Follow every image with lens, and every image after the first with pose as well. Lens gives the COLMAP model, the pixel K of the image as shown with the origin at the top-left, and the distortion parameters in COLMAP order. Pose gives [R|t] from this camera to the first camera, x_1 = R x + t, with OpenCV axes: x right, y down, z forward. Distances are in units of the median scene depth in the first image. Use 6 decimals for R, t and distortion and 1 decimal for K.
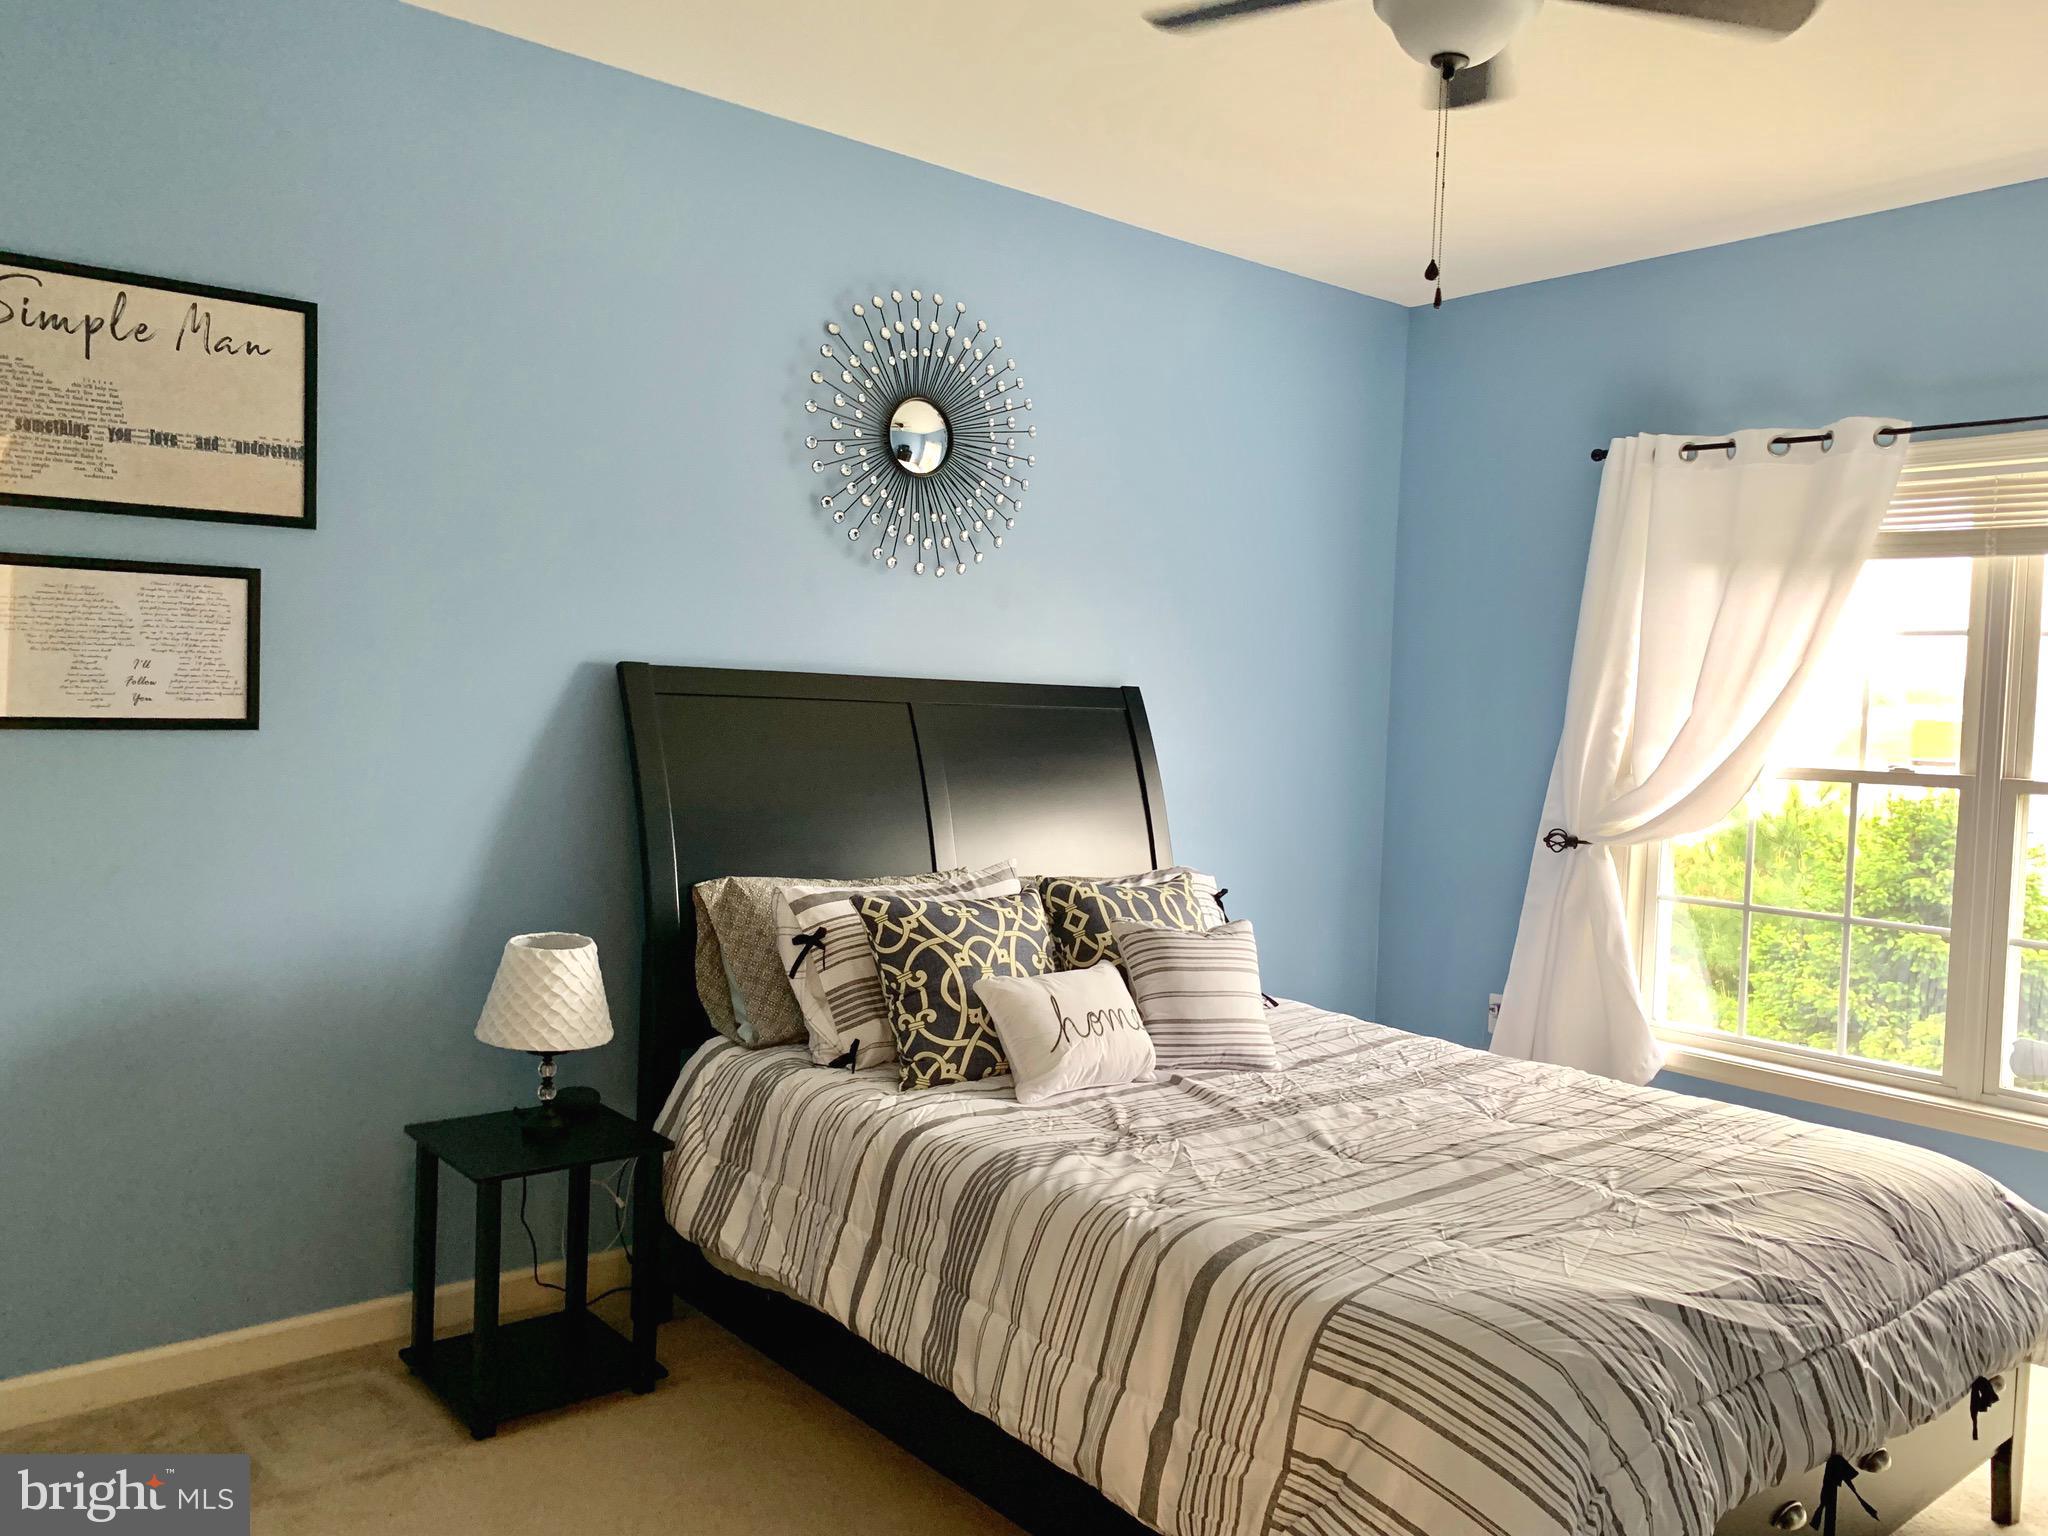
lens RADIAL K [[1558.1, 0, 1024.0], [0, 1558.1, 768.0], [0, 0, 1]] dist [0.004519, 0.002125]
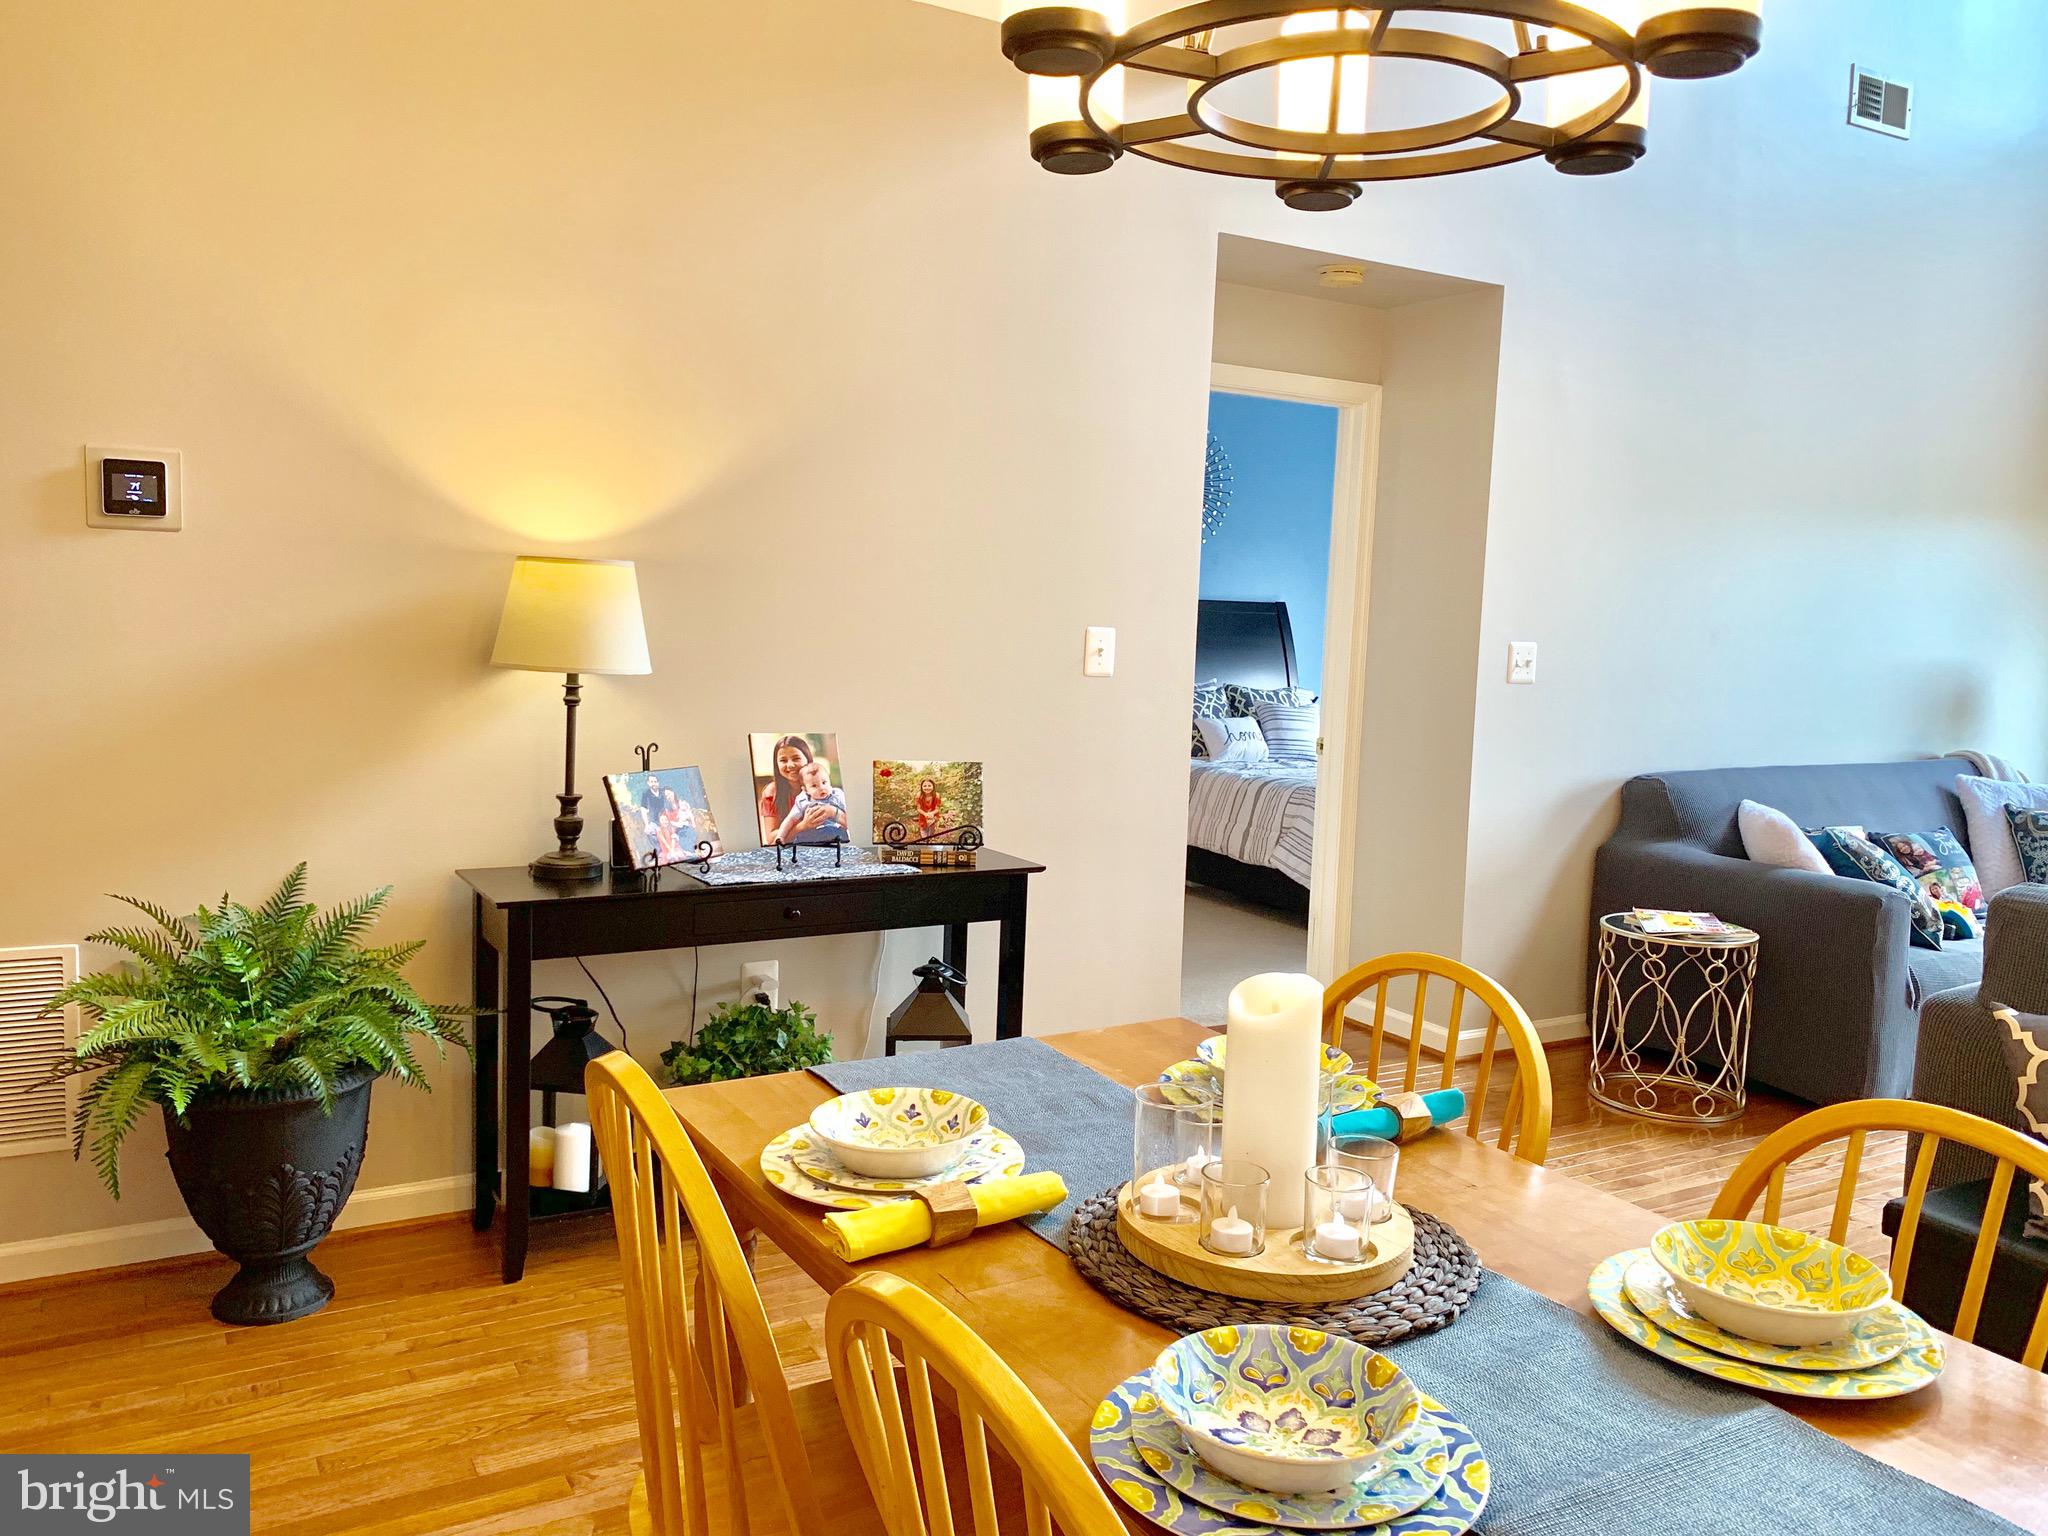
lens RADIAL K [[1558.1, 0, 1024.0], [0, 1558.1, 768.0], [0, 0, 1]] dist [0.004519, 0.002125]
pose [[0.986629, 0.017952, -0.161993, 0.107039], [-0.010037, 0.998722, 0.049542, 0.096779], [0.162675, -0.047254, 0.985548, -1.546985]]
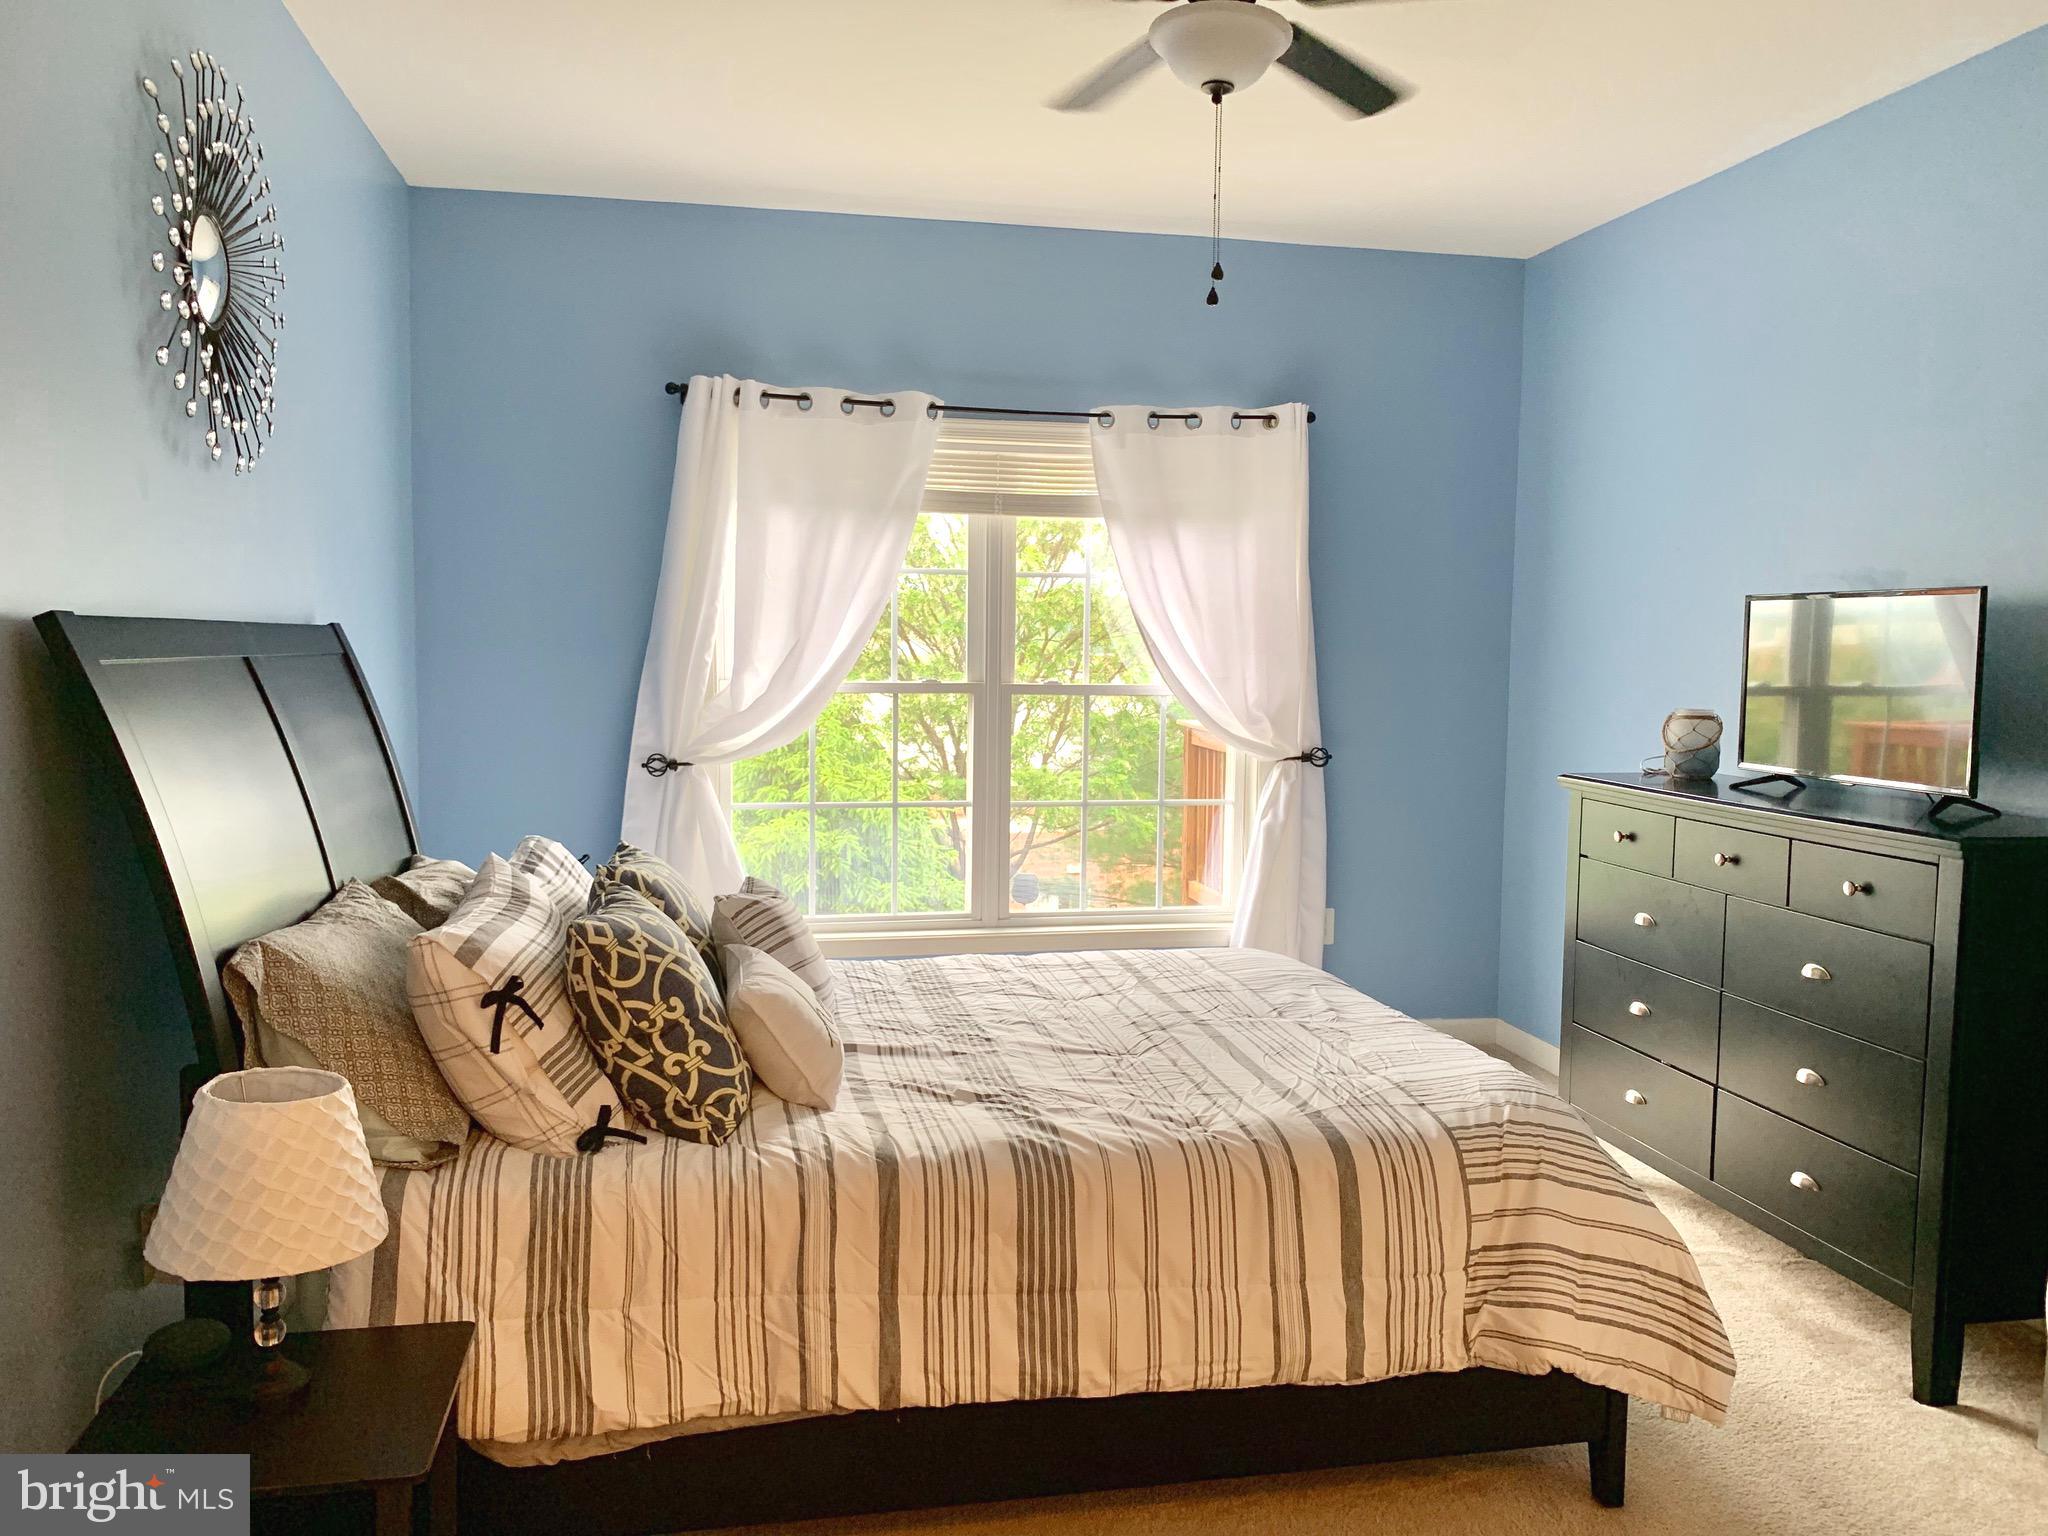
lens RADIAL K [[1526.7, 0, 1026.7], [0, 1526.7, 797.2], [0, 0, 1]] dist [0.100652, -0.245908]
pose [[0.465841, -0.118915, 0.876842, -0.656923], [0.043960, 0.992815, 0.111288, -0.052196], [-0.883776, -0.013296, 0.467722, 0.463571]]
